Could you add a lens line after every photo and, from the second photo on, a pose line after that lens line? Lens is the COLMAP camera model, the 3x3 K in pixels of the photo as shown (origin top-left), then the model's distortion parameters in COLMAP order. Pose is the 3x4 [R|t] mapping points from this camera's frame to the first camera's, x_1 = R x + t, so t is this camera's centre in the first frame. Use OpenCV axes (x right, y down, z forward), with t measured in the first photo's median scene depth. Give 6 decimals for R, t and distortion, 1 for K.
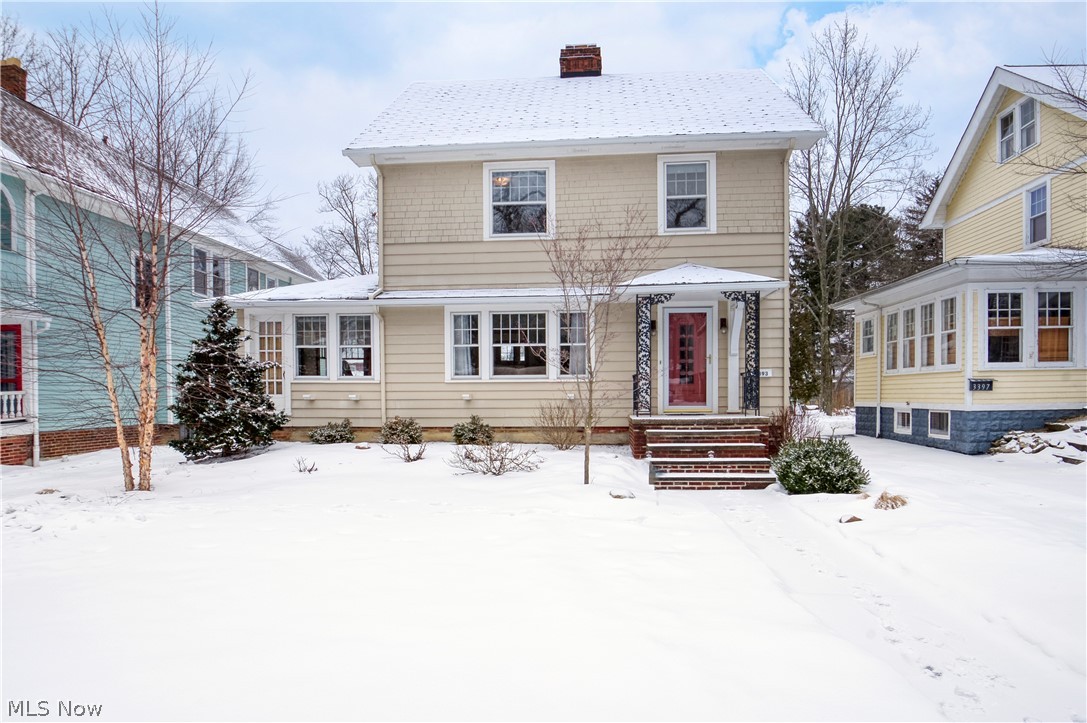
lens RADIAL K [[588.2, 0, 540.9], [0, 588.2, 386.3], [0, 0, 1]] dist [0.000868, -0.000014]
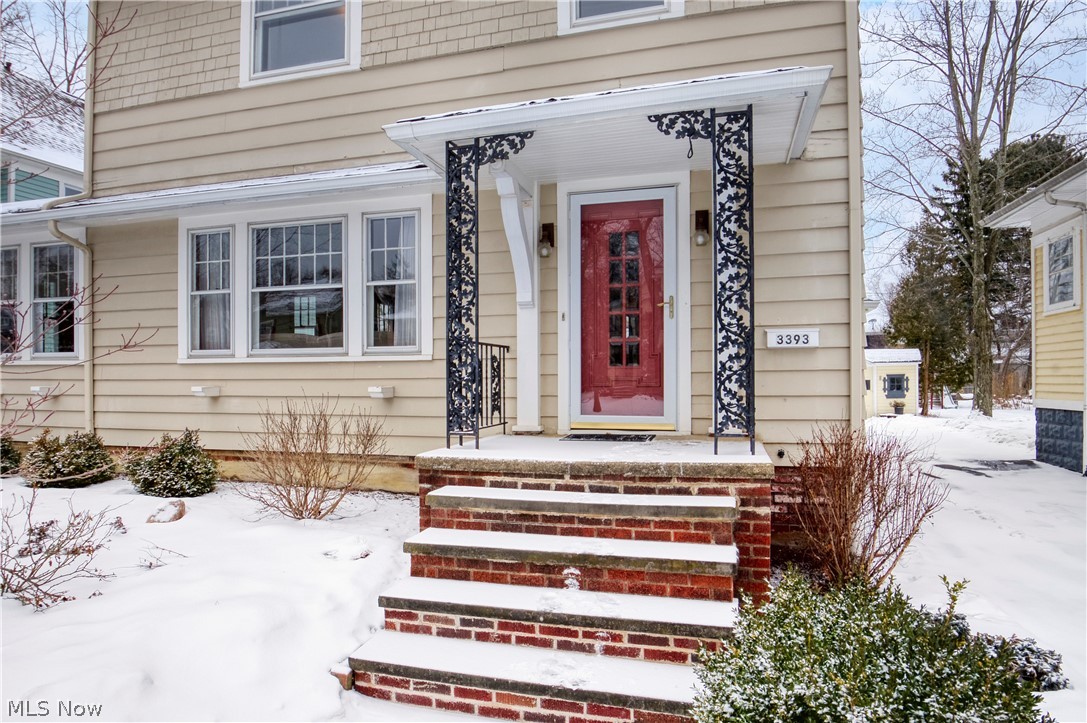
lens RADIAL K [[653.5, 0, 543.5], [0, 653.5, 361.5], [0, 0, 1]] dist [-0.031077, -0.000803]
pose [[0.987935, -0.003200, -0.154836, 0.251900], [0.001389, 0.999929, -0.011804, -0.000902], [0.154863, 0.011447, 0.987870, 0.485903]]
